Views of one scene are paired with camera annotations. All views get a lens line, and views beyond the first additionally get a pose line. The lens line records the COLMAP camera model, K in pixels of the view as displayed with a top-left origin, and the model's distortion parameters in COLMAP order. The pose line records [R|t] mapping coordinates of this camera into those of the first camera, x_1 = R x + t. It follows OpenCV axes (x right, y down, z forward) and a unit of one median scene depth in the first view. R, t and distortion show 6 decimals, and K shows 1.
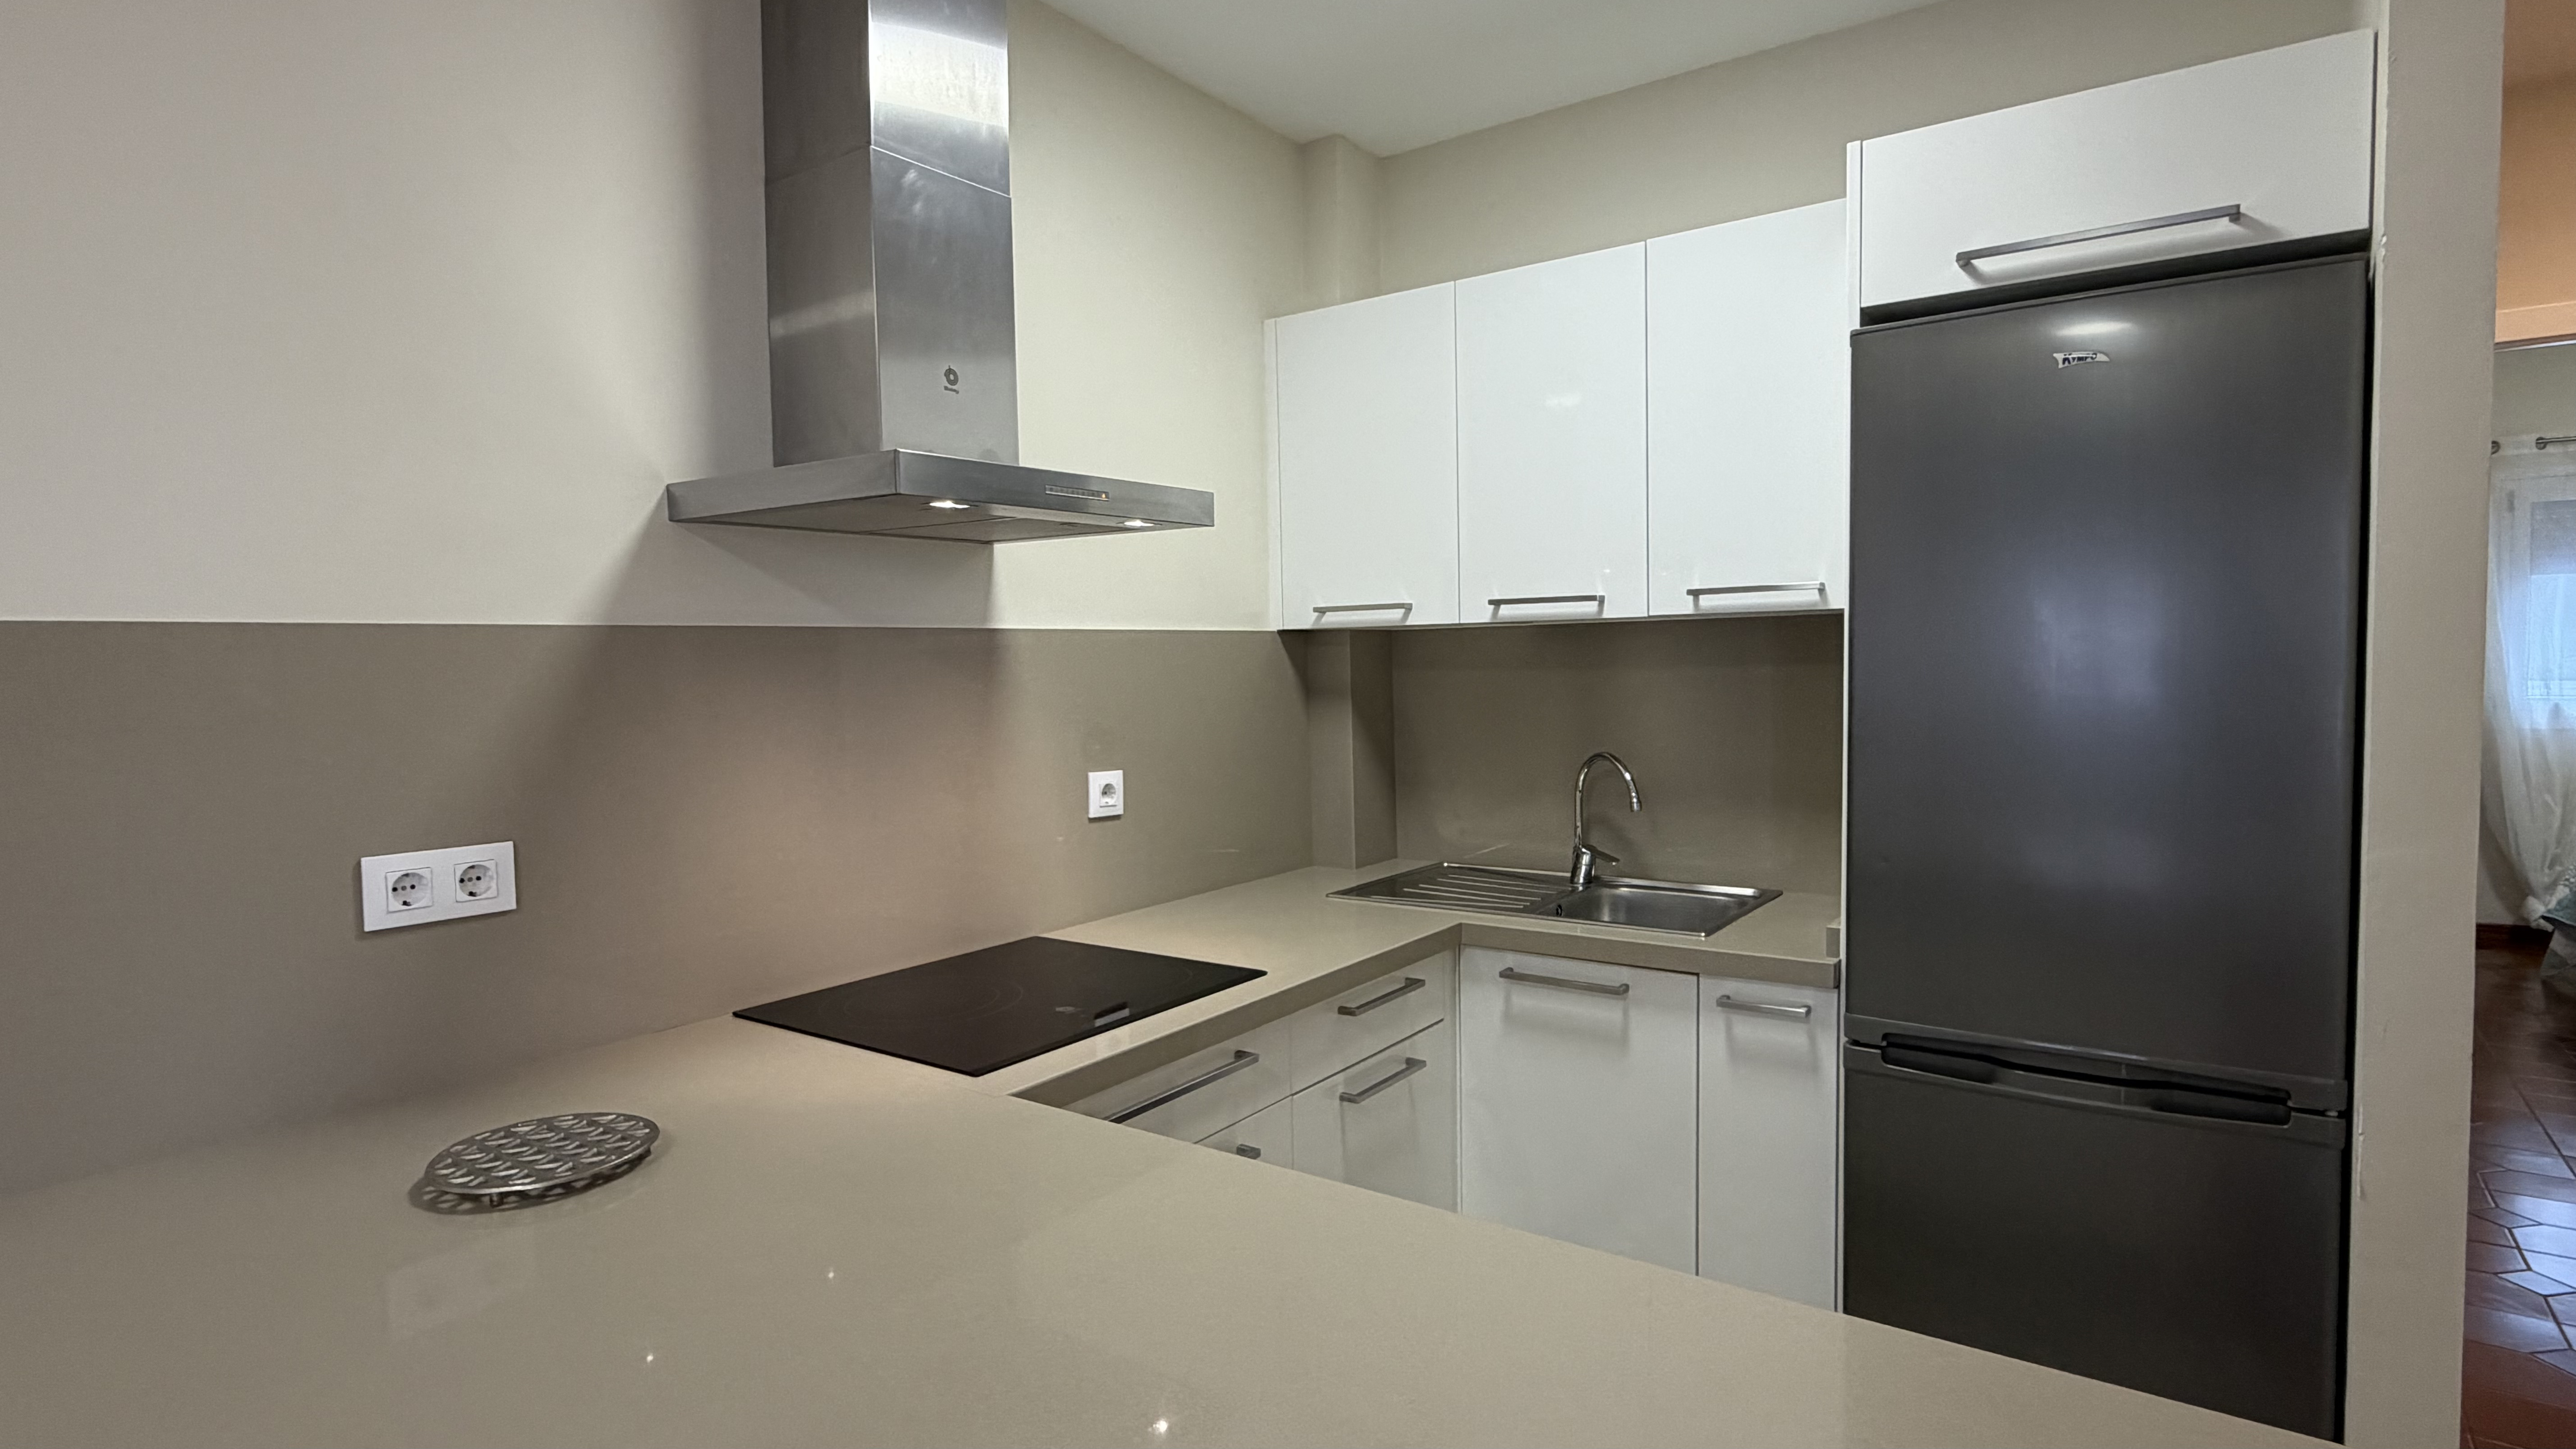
lens RADIAL K [[1289.5, 0, 1281.9], [0, 1289.5, 723.7], [0, 0, 1]] dist [-0.000081, -0.001626]
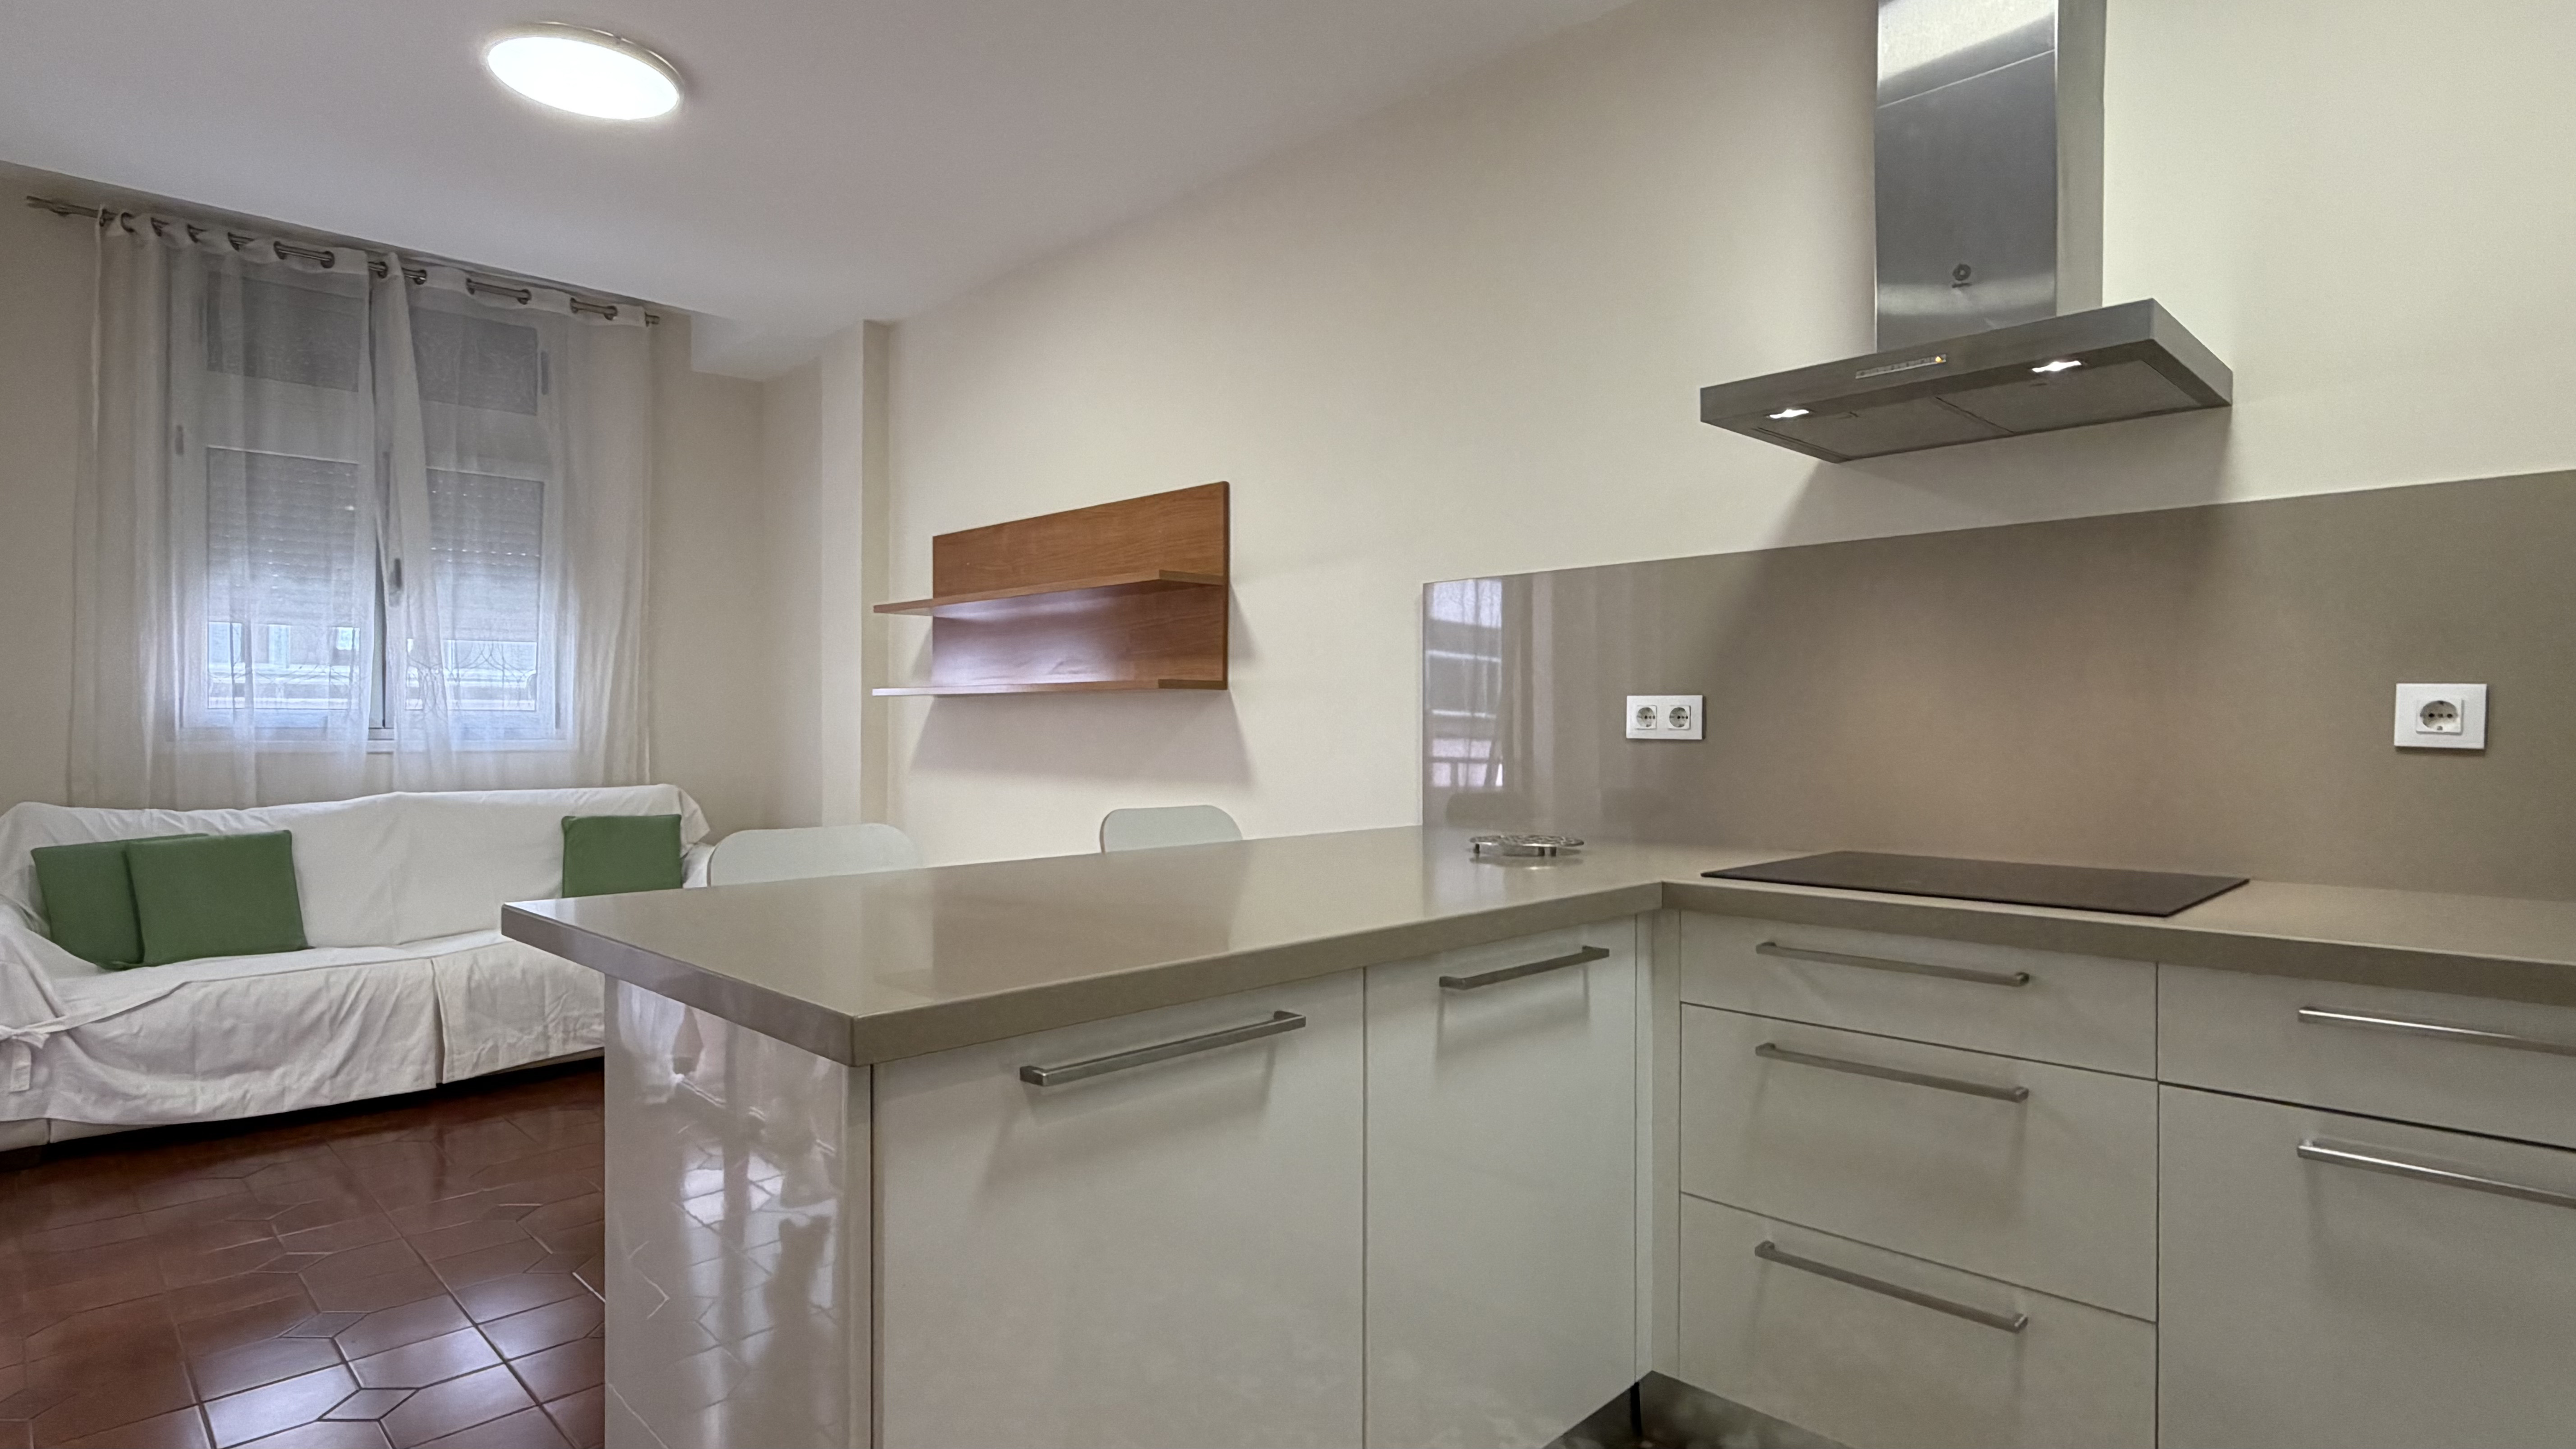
lens RADIAL K [[1316.6, 0, 1288.0], [0, 1316.6, 724.5], [0, 0, 1]] dist [0.000752, 0.000016]
pose [[-0.171510, 0.022070, -0.984935, 0.729481], [-0.045210, 0.998519, 0.030247, 0.070735], [0.984144, 0.049717, -0.170259, 0.549705]]
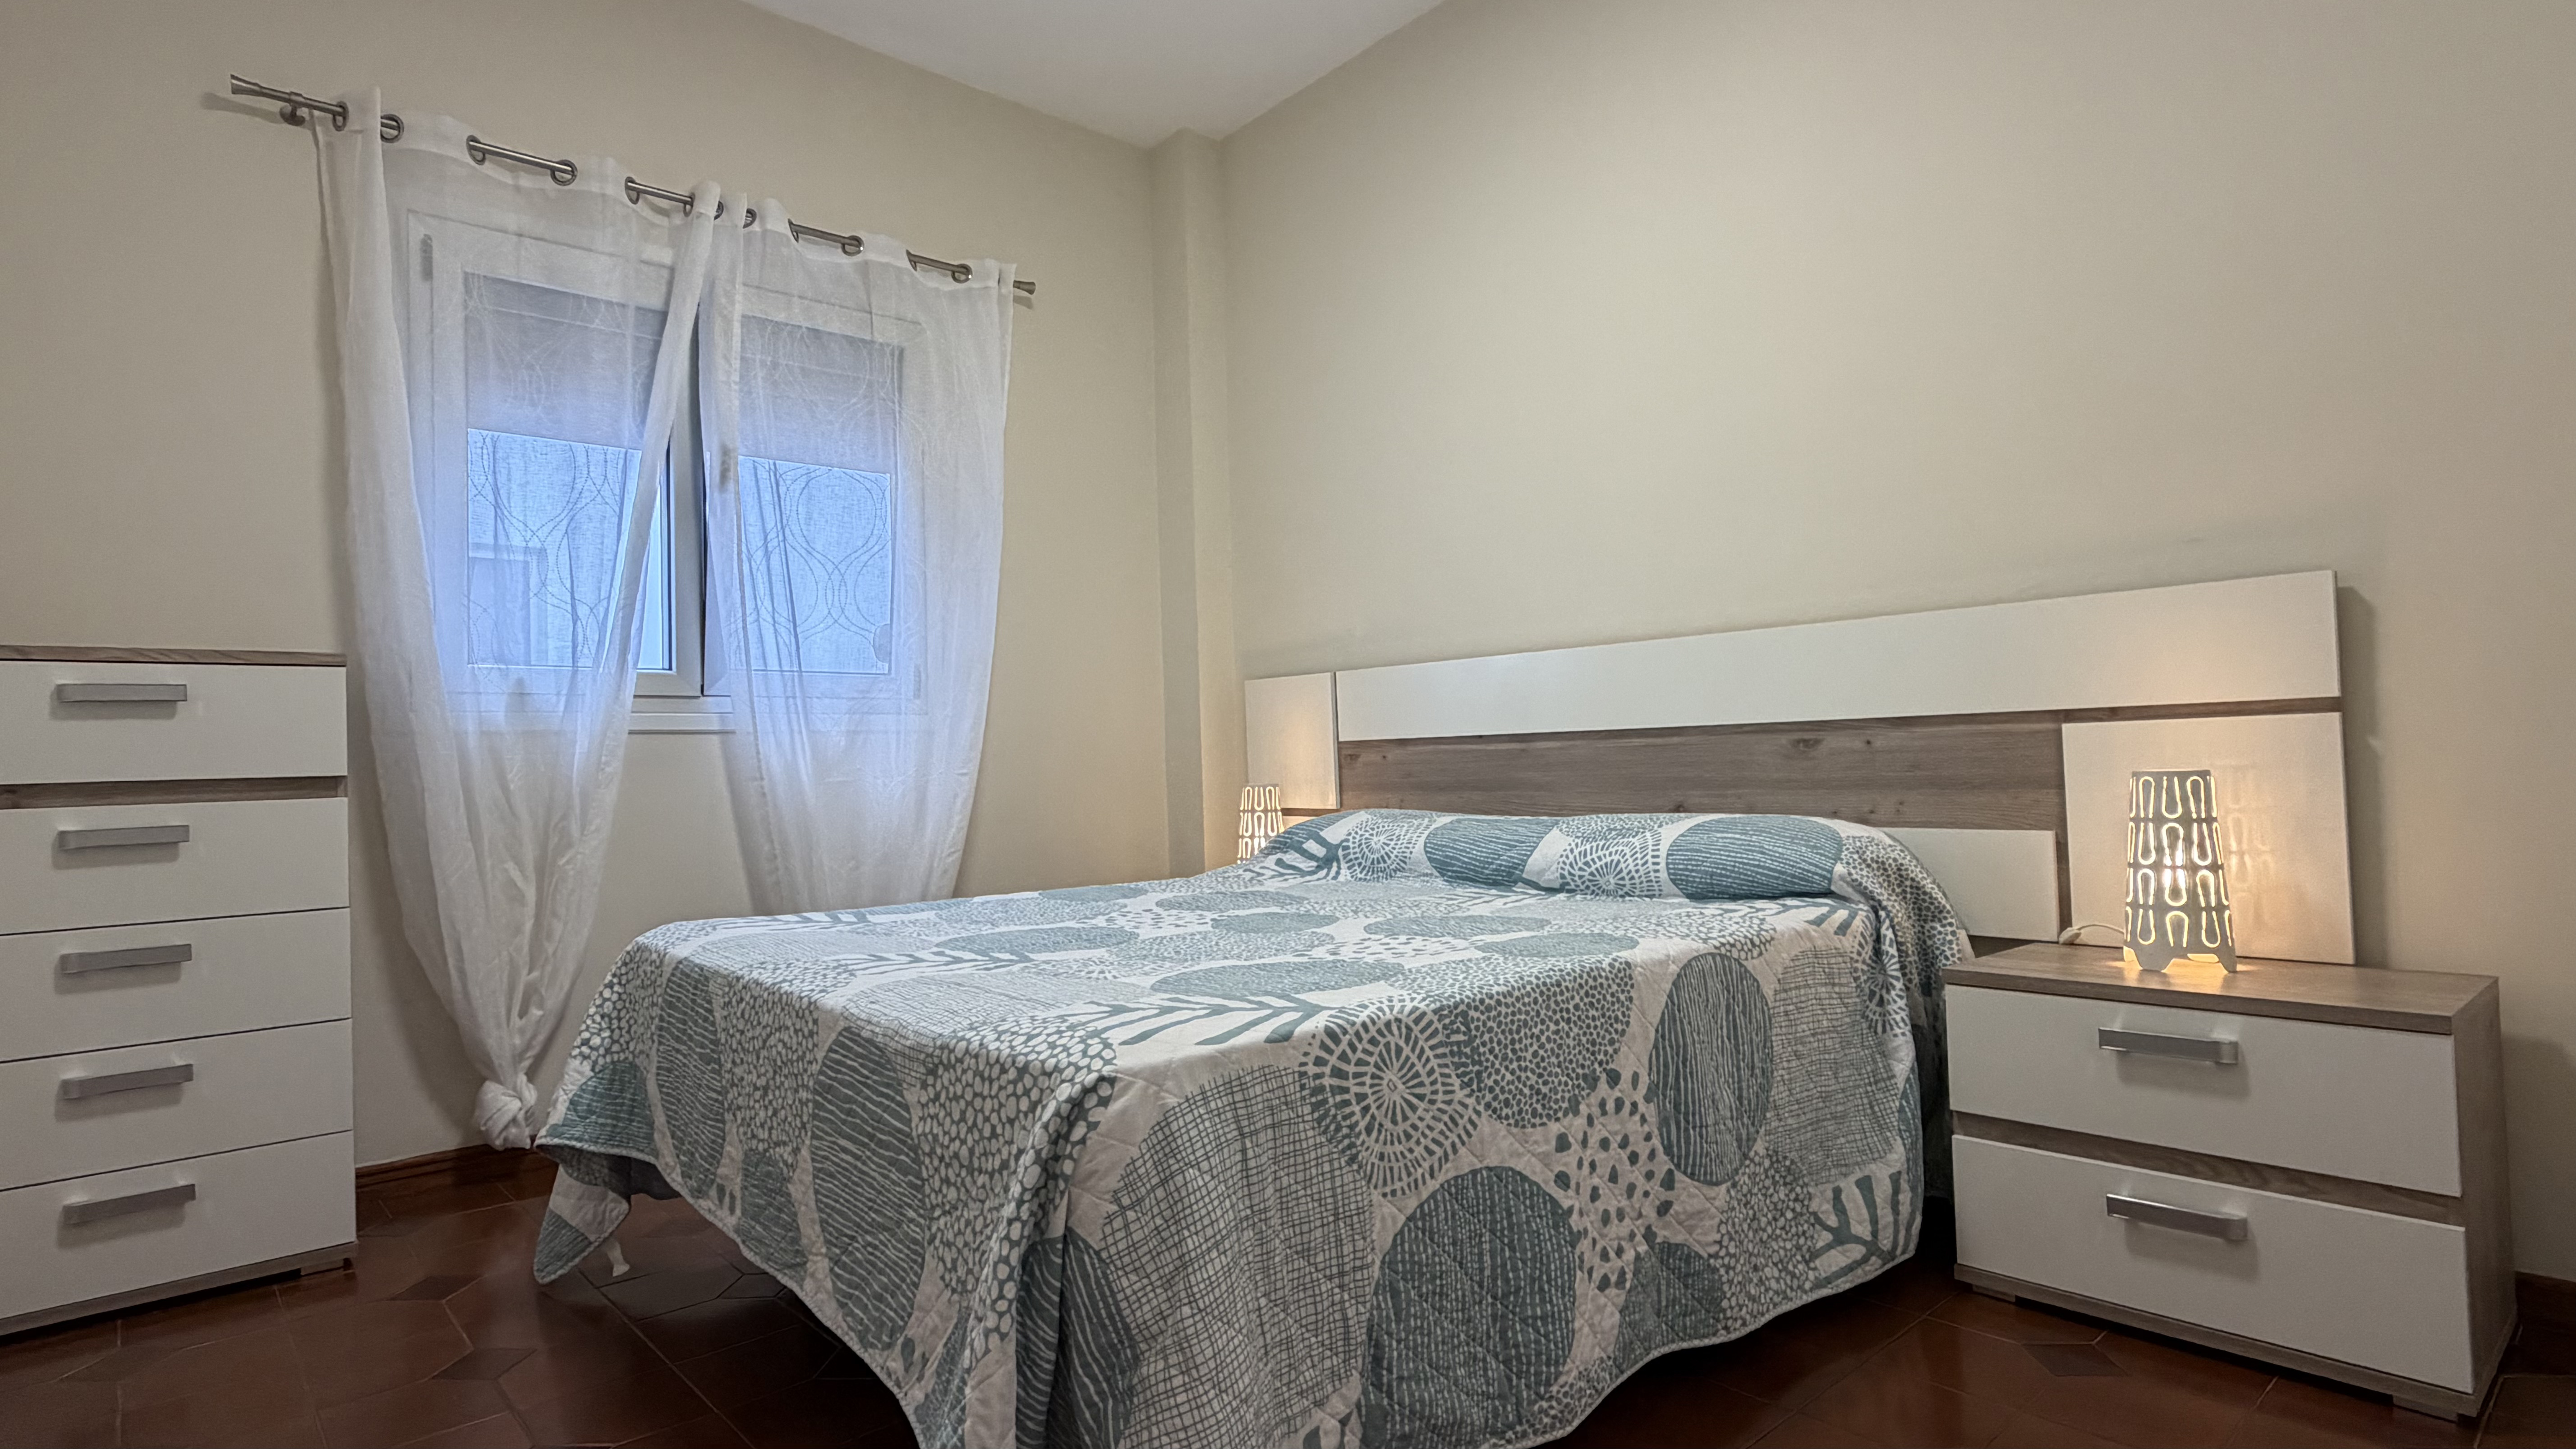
lens RADIAL K [[1316.6, 0, 1288.0], [0, 1316.6, 724.5], [0, 0, 1]] dist [0.000752, 0.000016]
pose [[0.224850, 0.047136, 0.973253, 1.418813], [0.076058, 0.994933, -0.065757, 0.147117], [-0.971420, 0.088809, 0.220125, 1.518196]]
